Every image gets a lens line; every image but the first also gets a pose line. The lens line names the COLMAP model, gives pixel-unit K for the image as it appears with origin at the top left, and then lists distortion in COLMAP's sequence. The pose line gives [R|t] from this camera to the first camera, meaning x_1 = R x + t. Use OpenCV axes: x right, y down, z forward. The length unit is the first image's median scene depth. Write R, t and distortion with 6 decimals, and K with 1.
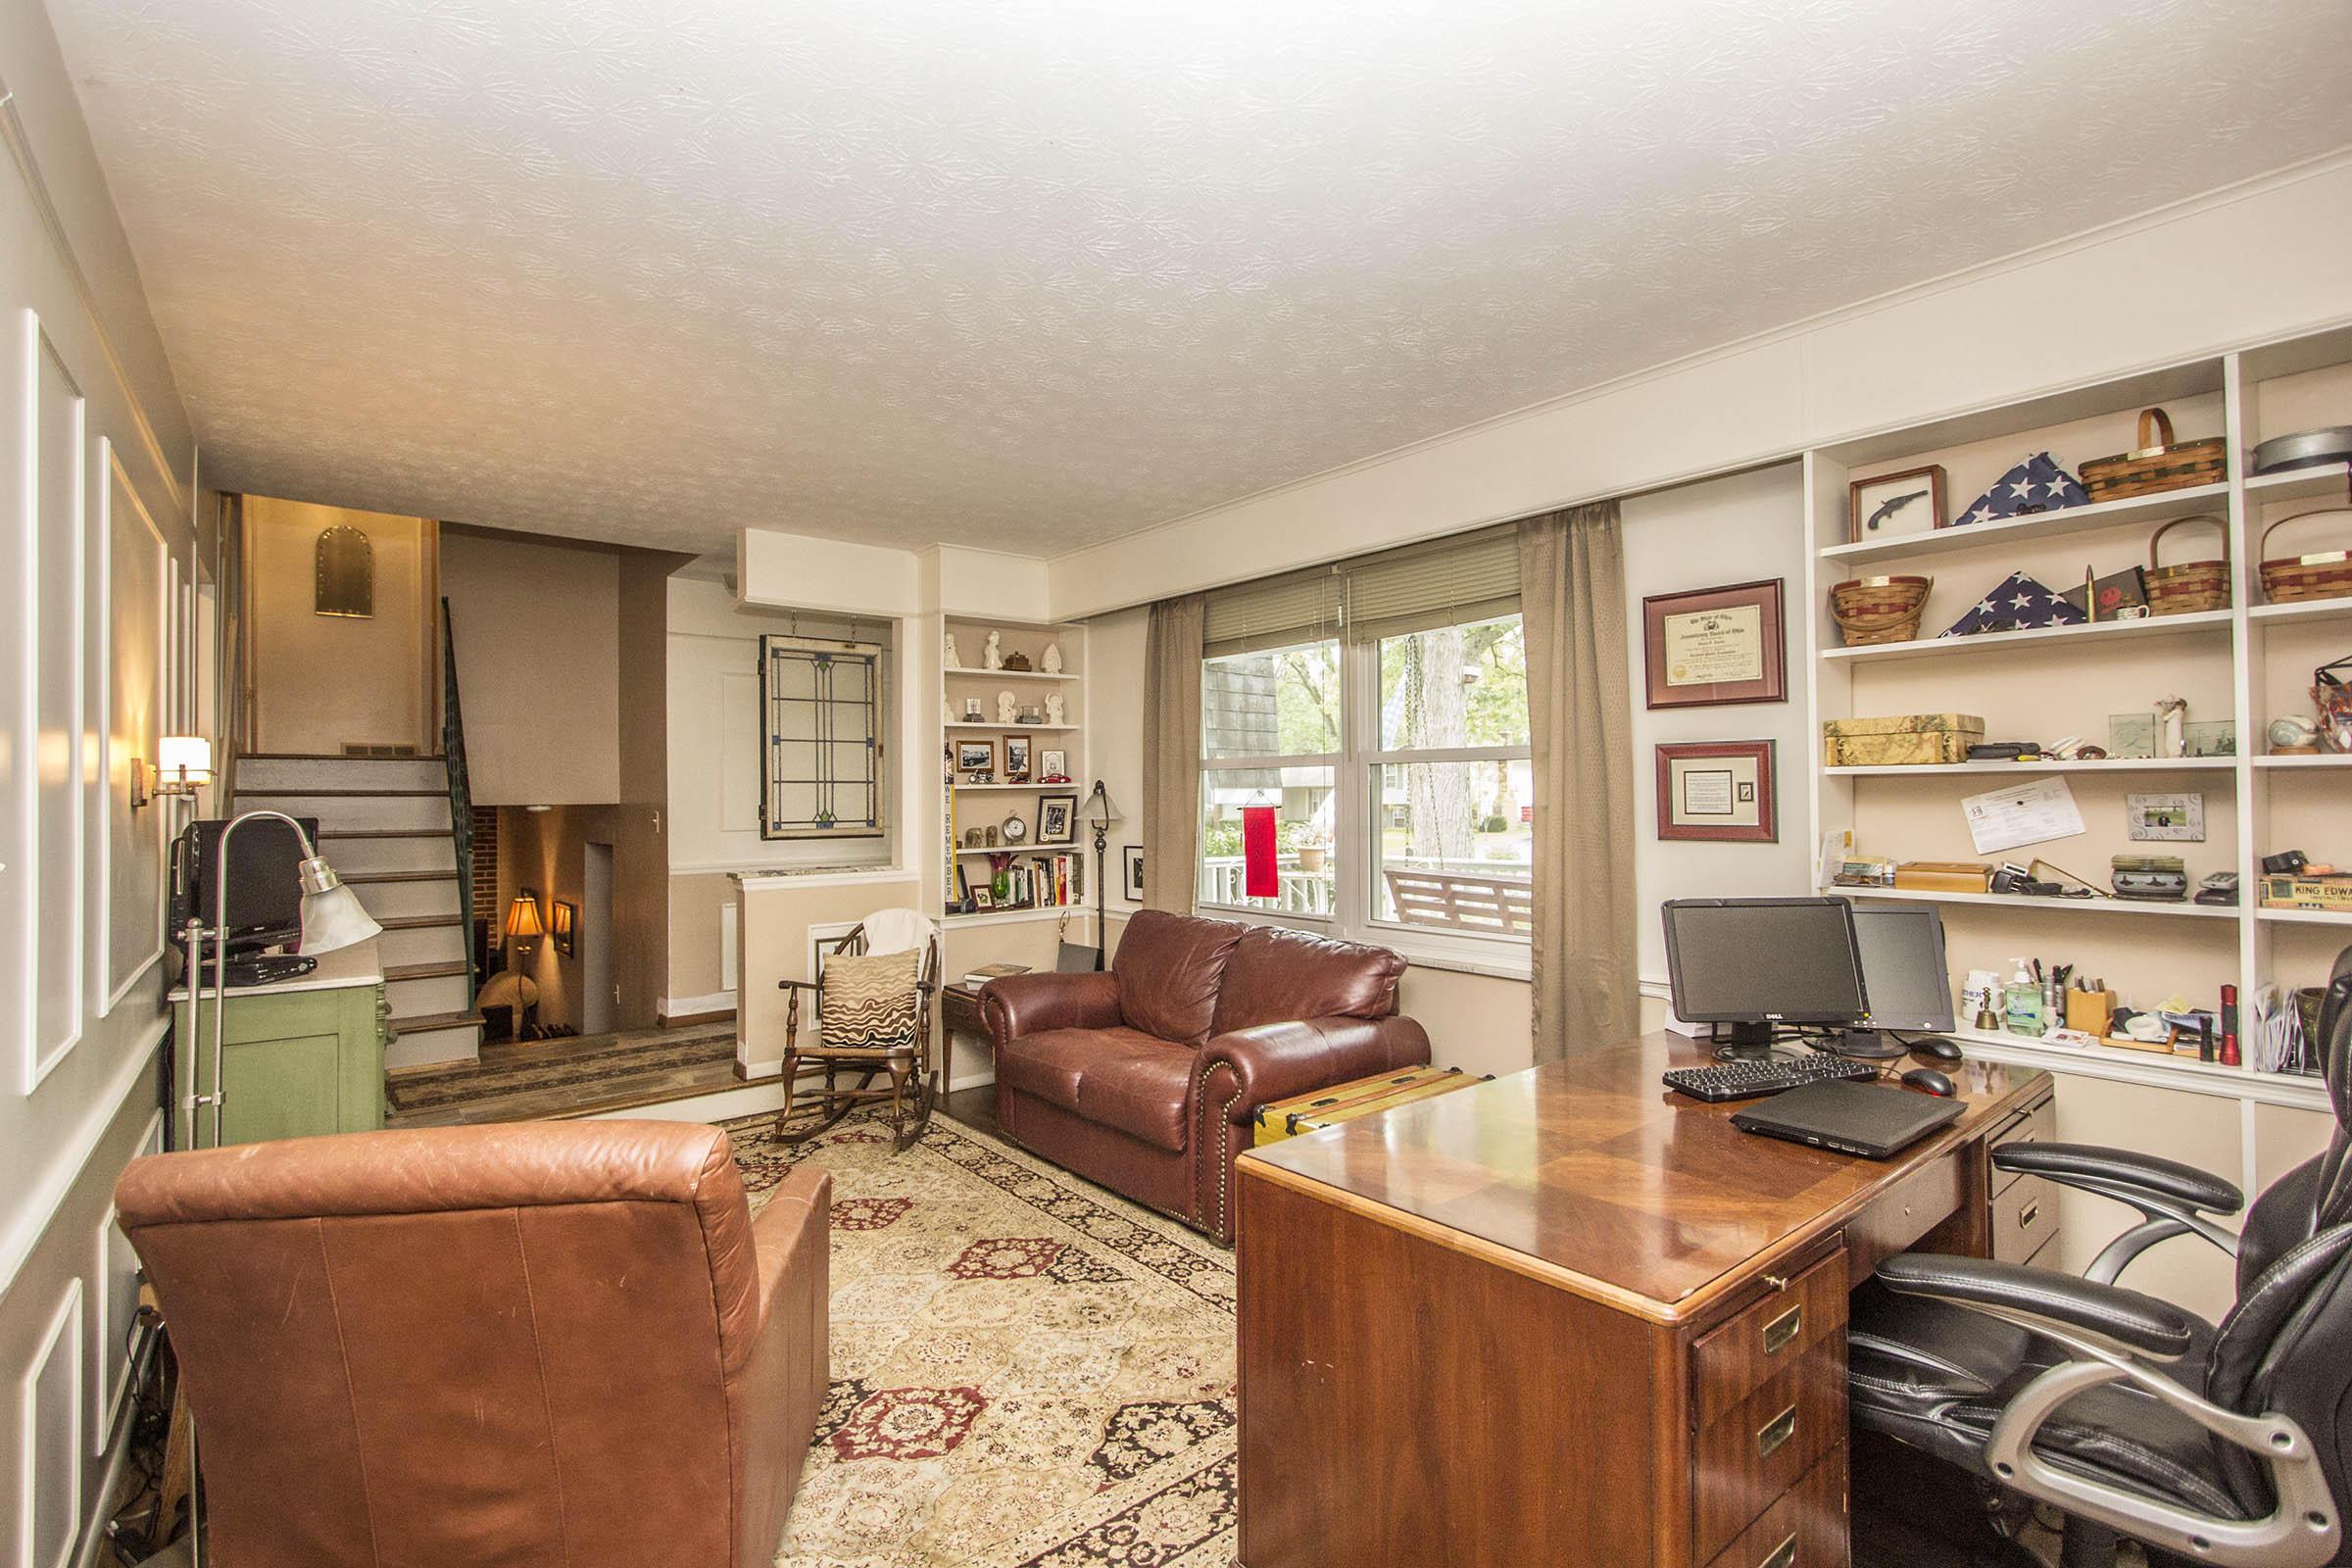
lens RADIAL K [[1124.1, 0, 1232.1], [0, 1124.1, 785.4], [0, 0, 1]] dist [-0.016614, 0.007047]
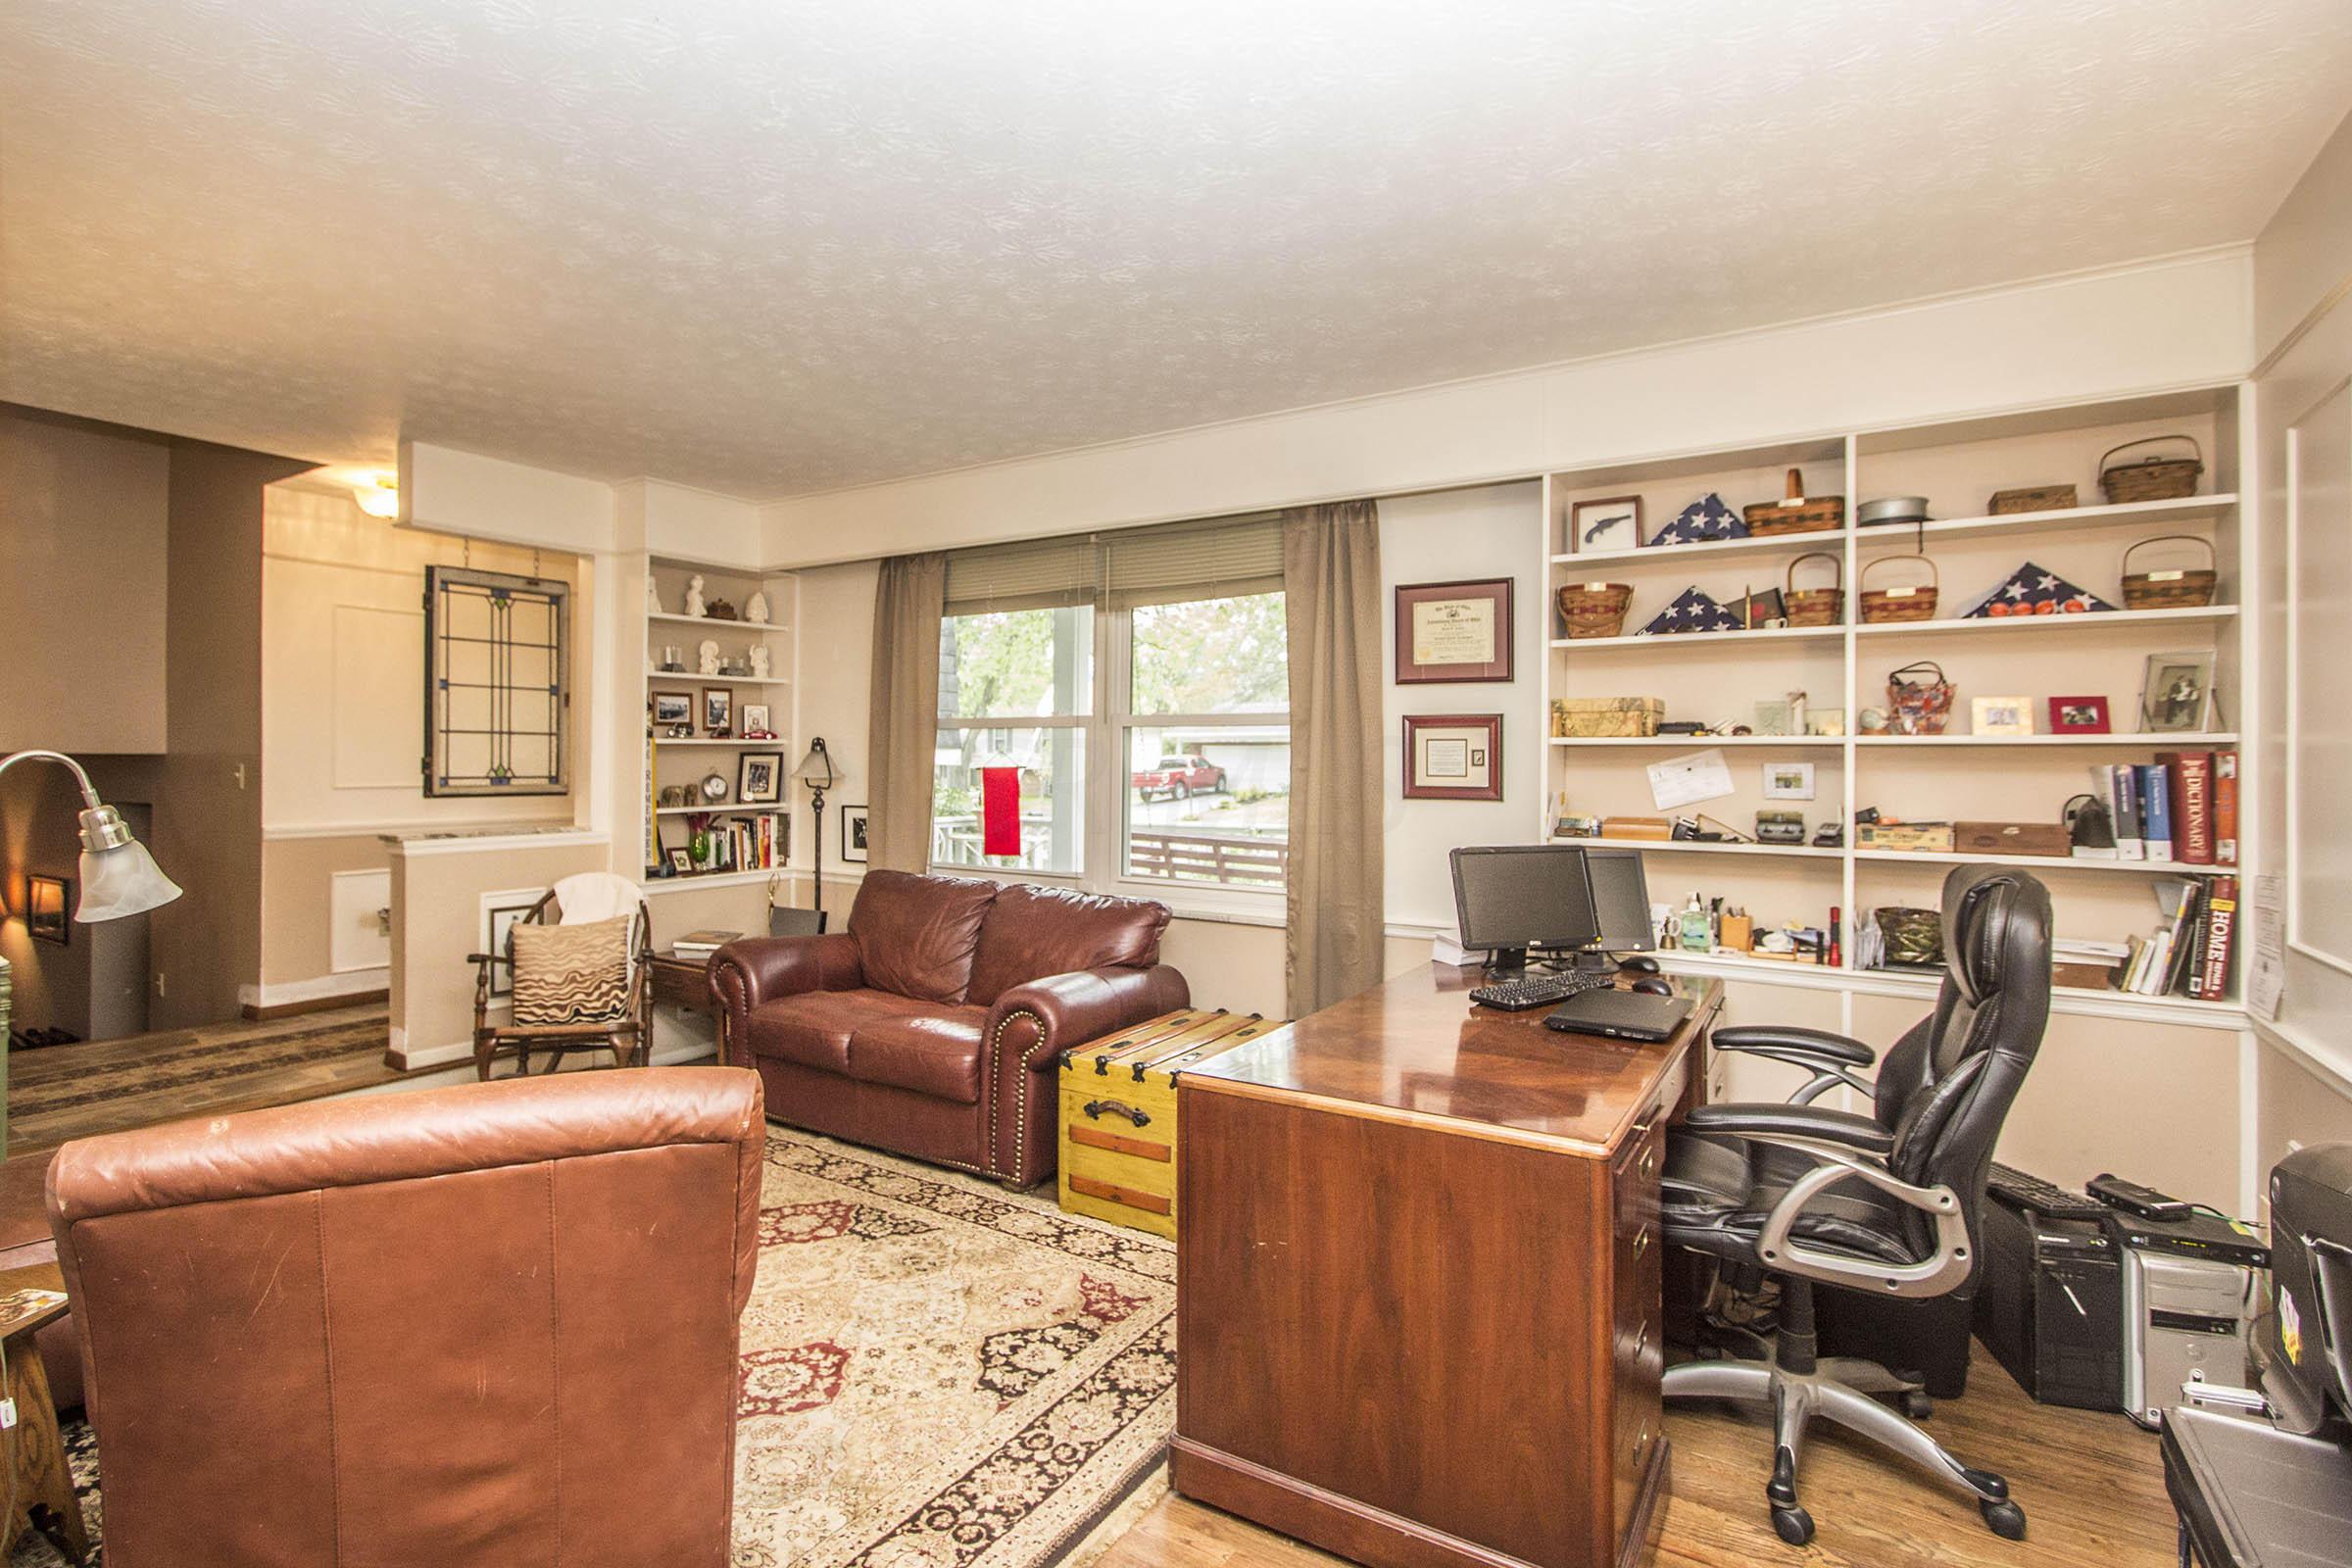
lens RADIAL K [[1153.6, 0, 1172.3], [0, 1153.6, 754.8], [0, 0, 1]] dist [-0.016655, 0.001088]
pose [[0.953807, 0.016143, 0.299986, -0.236645], [-0.017260, 0.999850, 0.001075, 0.007920], [-0.299924, -0.006203, 0.953943, -0.060538]]
